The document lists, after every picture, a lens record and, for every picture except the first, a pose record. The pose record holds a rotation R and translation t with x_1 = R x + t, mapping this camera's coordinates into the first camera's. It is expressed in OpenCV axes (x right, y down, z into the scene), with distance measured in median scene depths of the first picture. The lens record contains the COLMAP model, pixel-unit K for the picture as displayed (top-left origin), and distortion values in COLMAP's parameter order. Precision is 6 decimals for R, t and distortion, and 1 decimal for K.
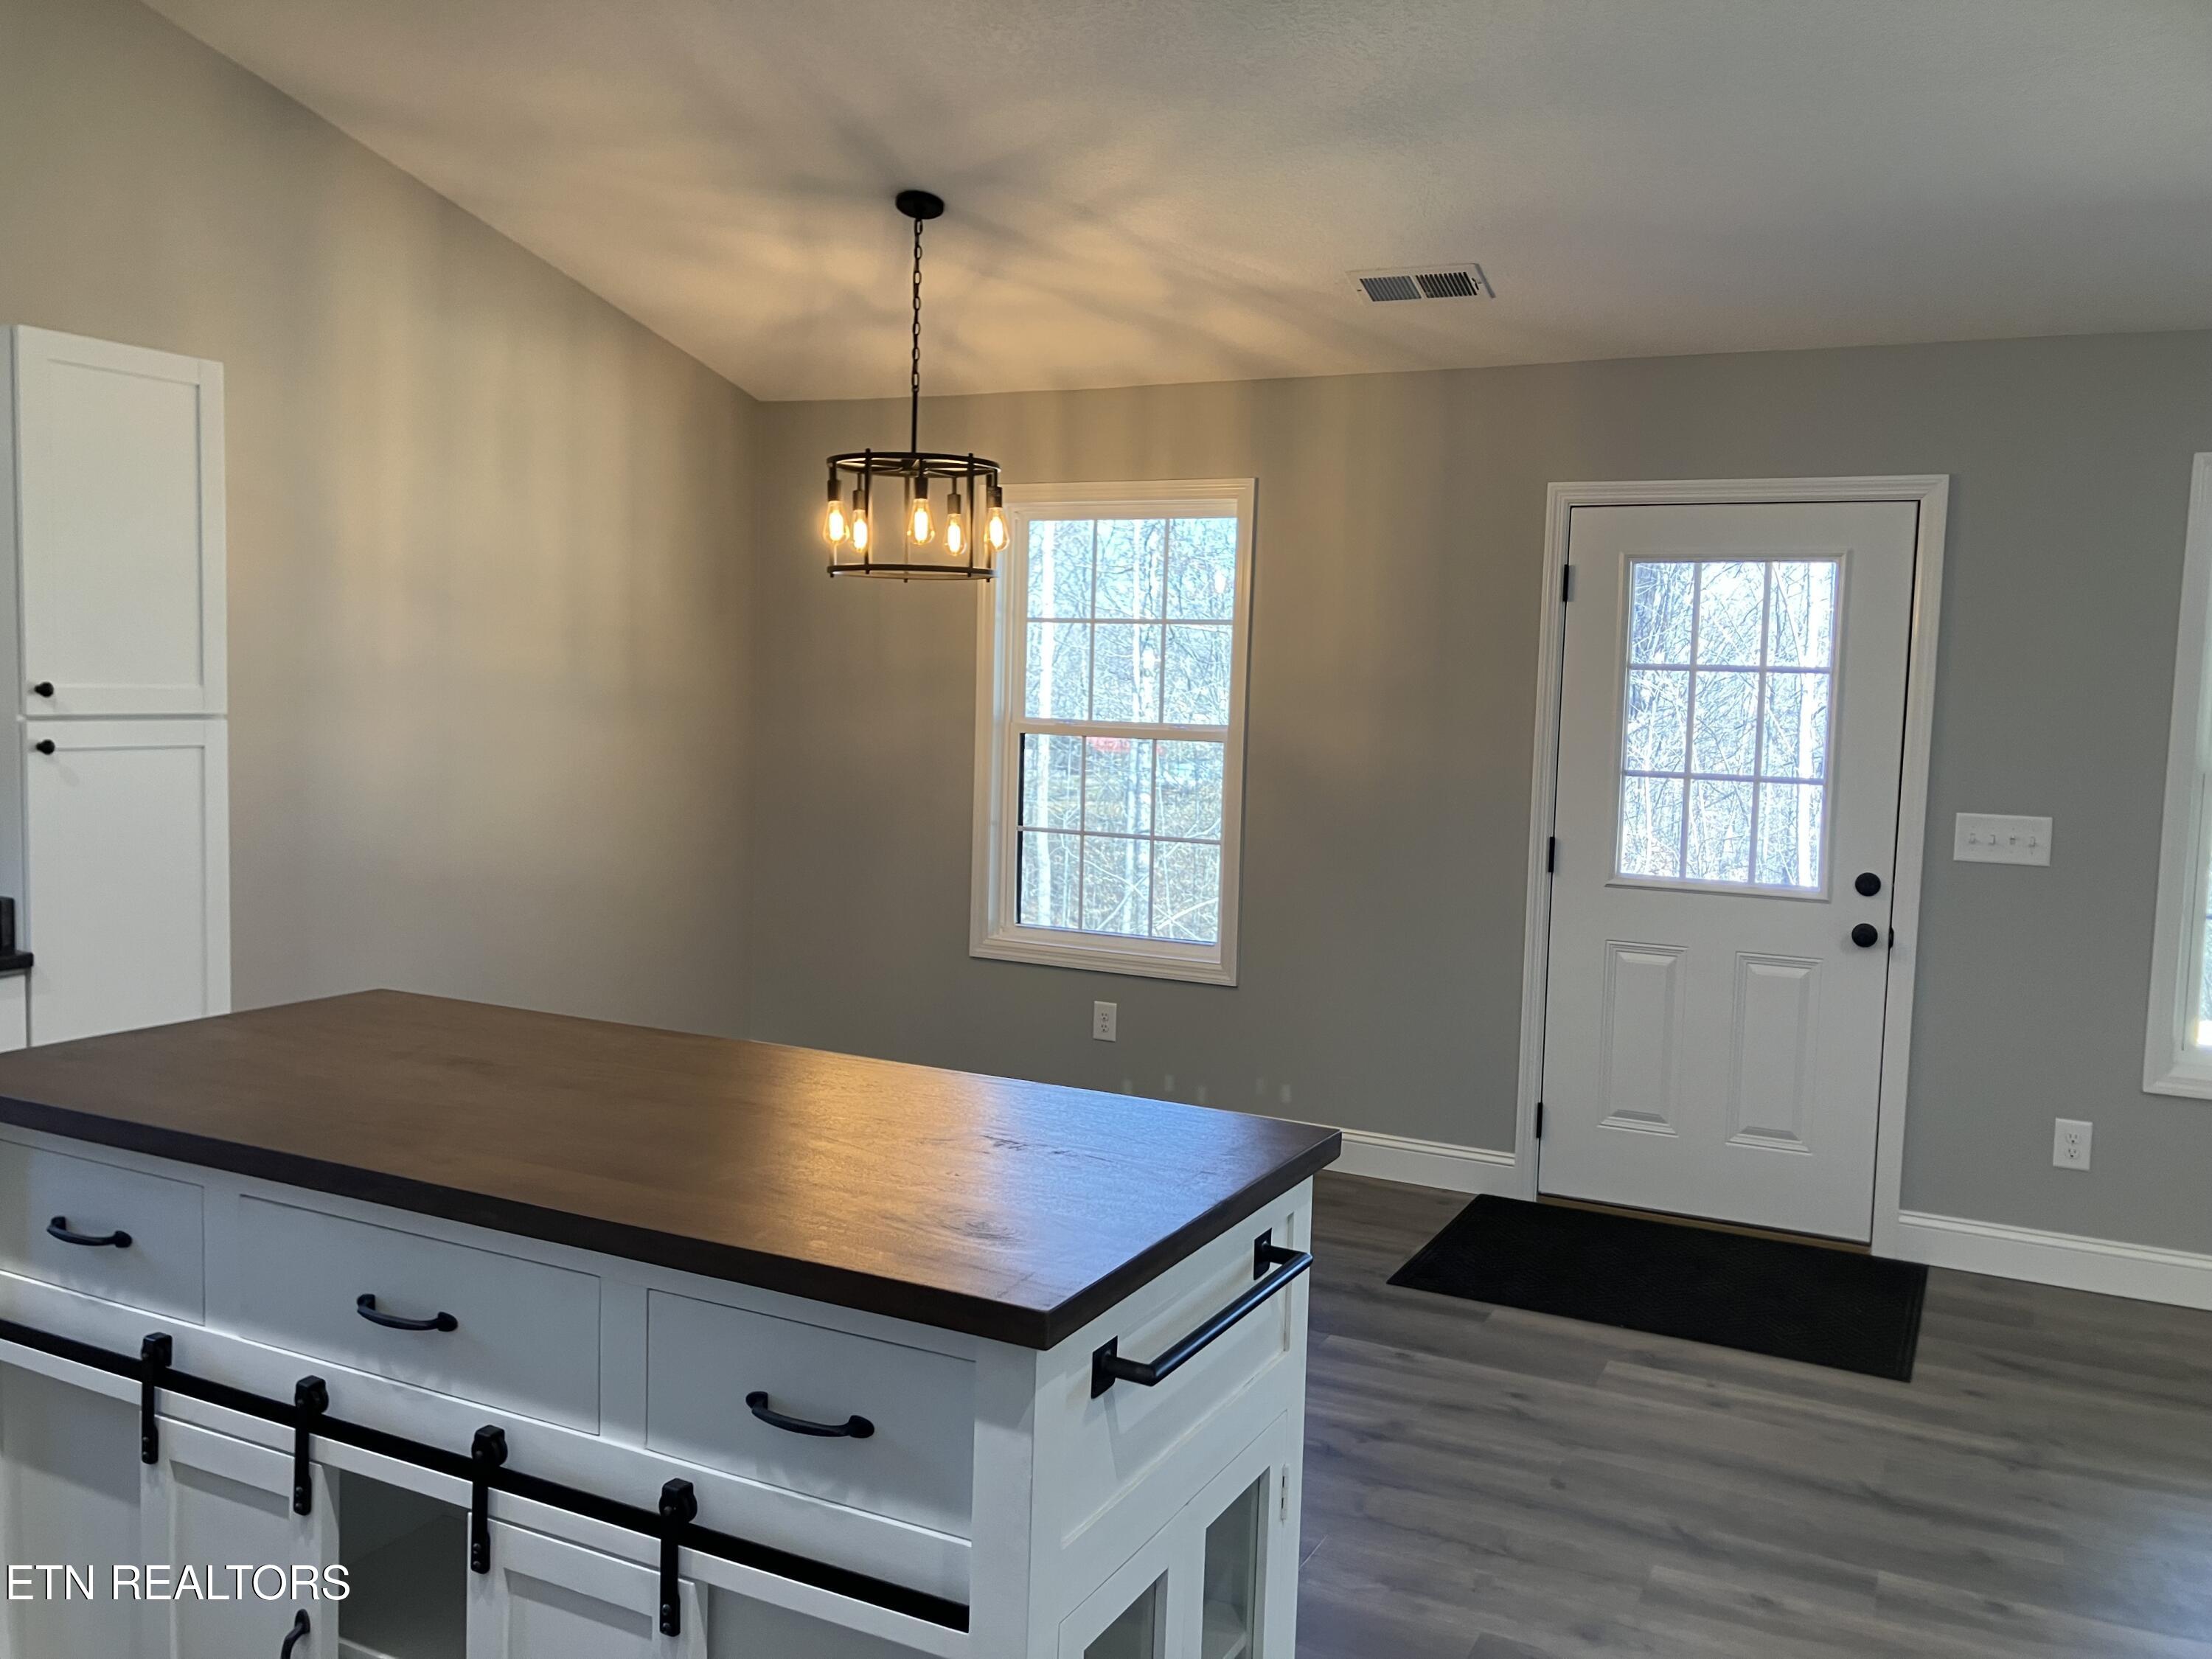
lens RADIAL K [[1825.5, 0, 1106.0], [0, 1825.5, 829.5], [0, 0, 1]] dist [0.012791, -0.005919]
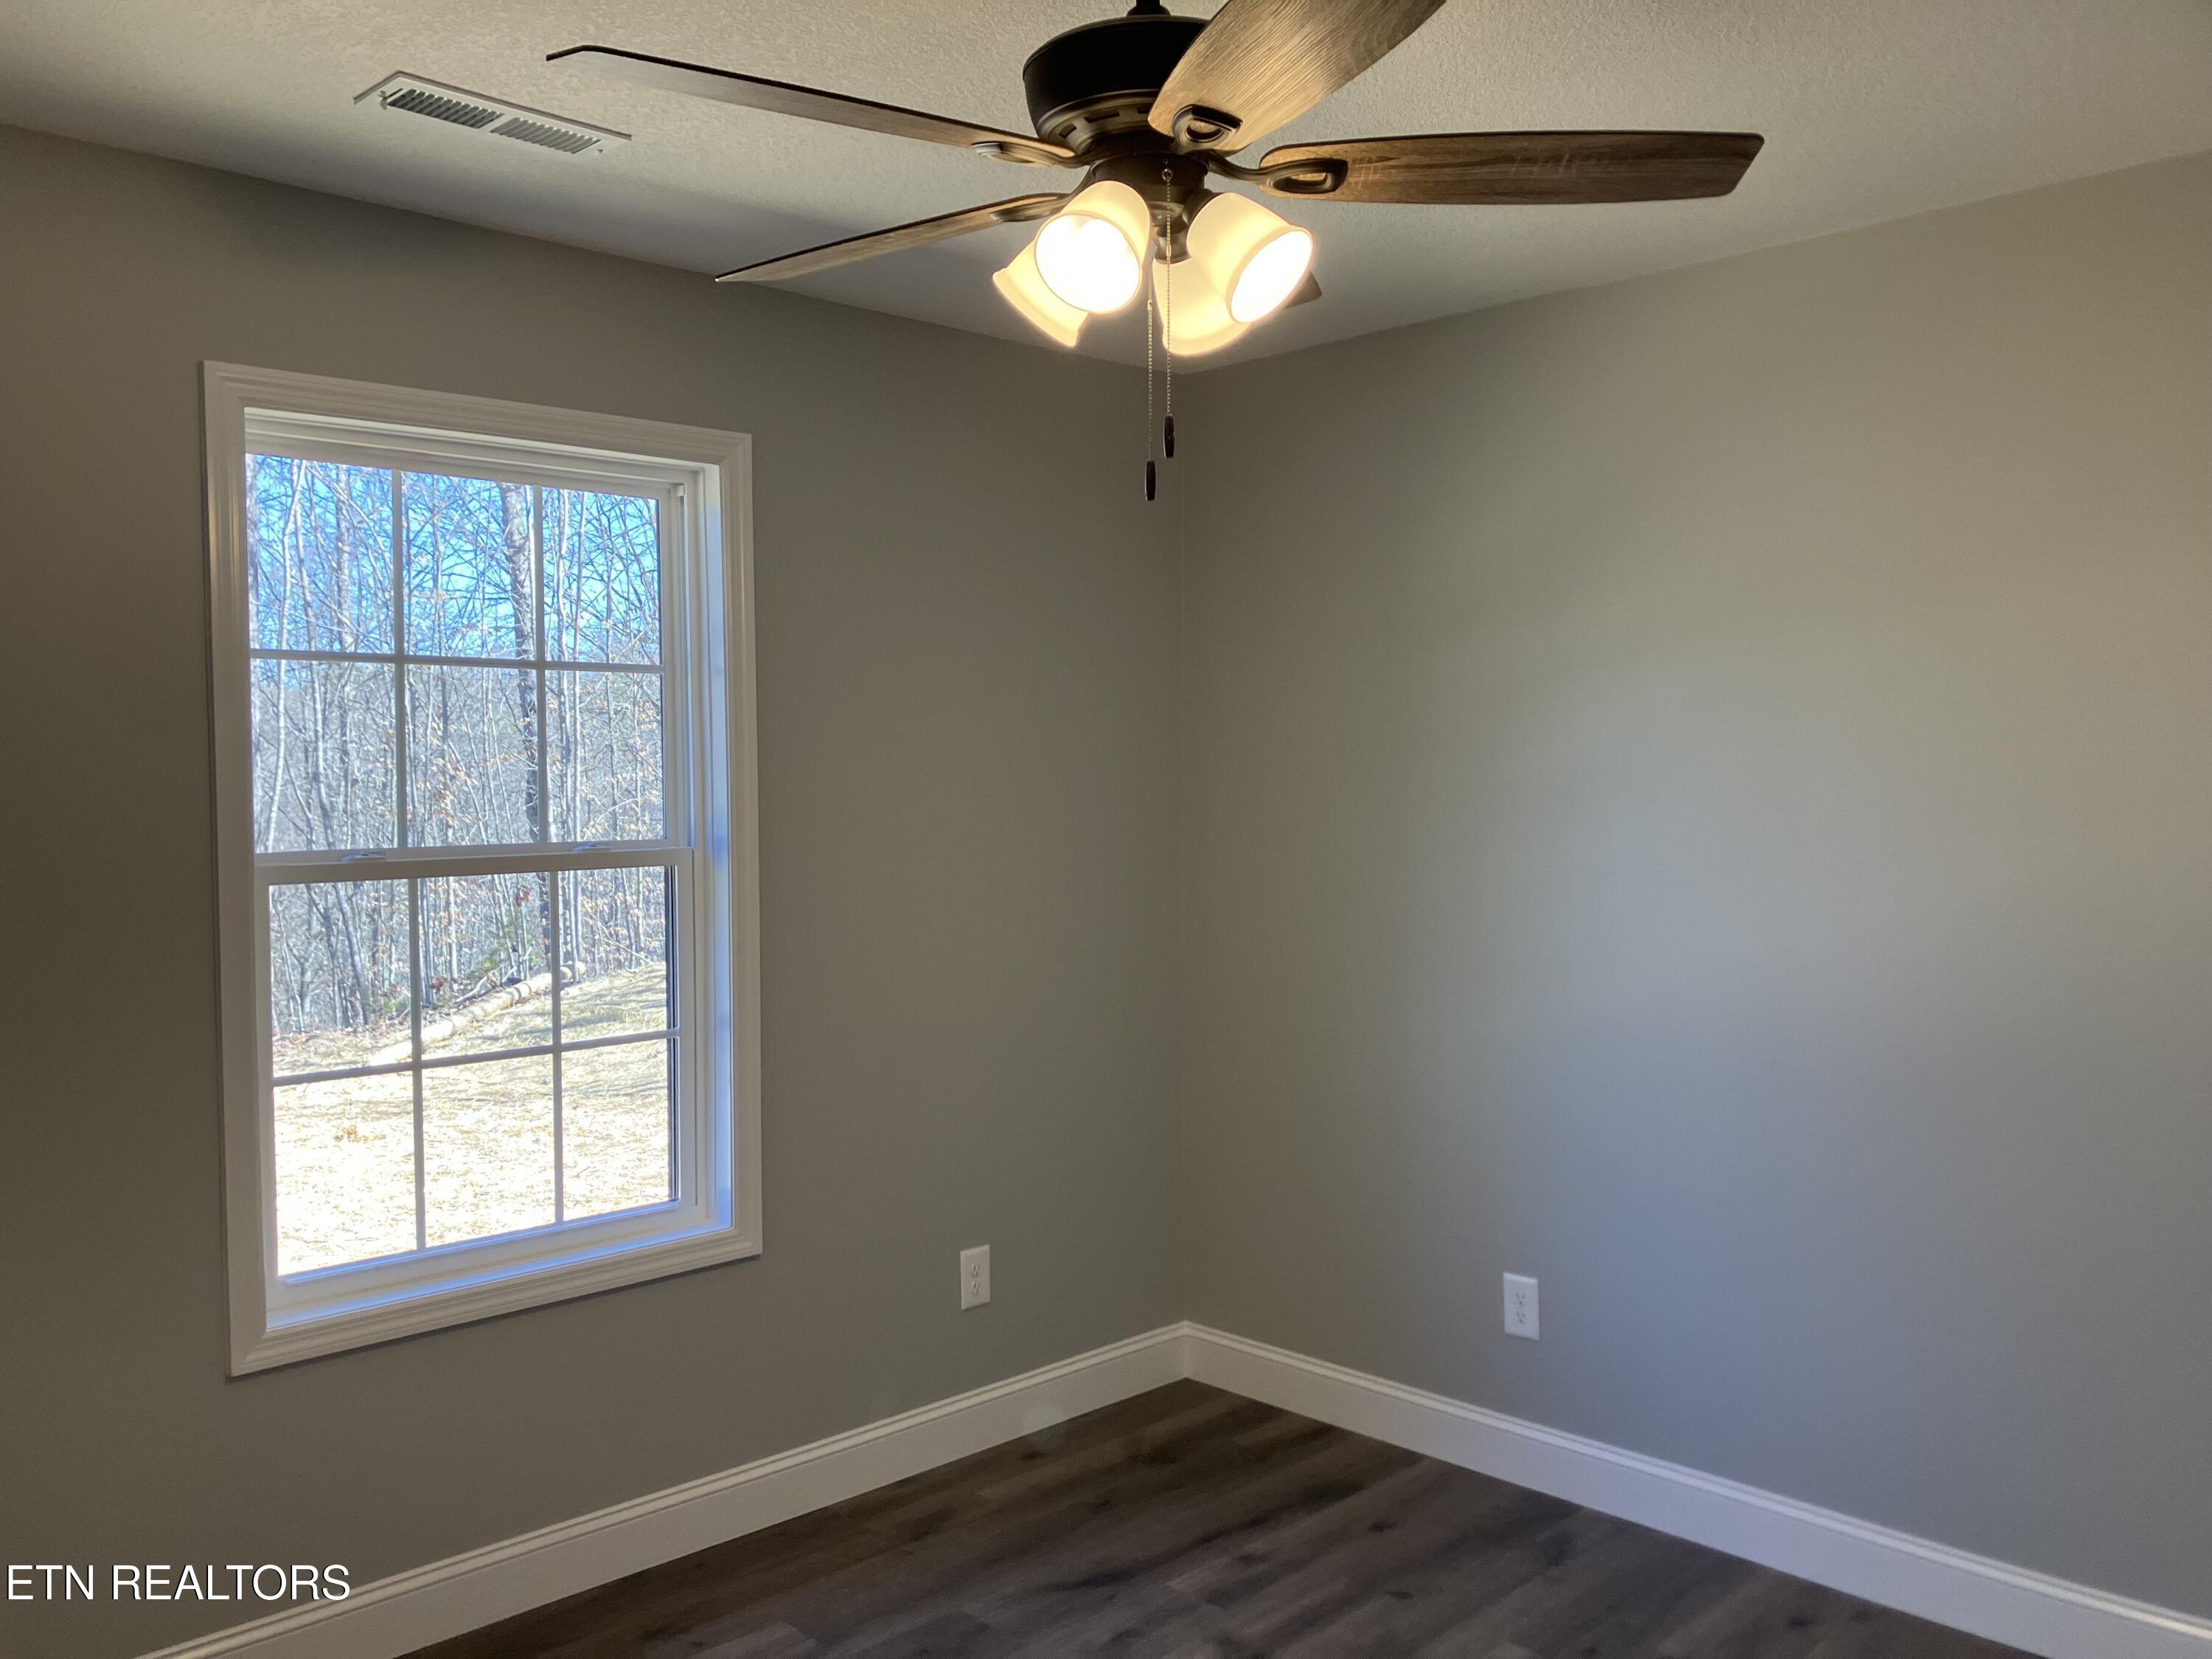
lens RADIAL K [[1825.5, 0, 1106.0], [0, 1825.5, 829.5], [0, 0, 1]] dist [0.012791, -0.005919]
pose [[0.315160, -0.071555, 0.946337, -0.552991], [0.087415, 0.995103, 0.046131, -0.089542], [-0.945004, 0.068185, 0.319871, 0.789654]]
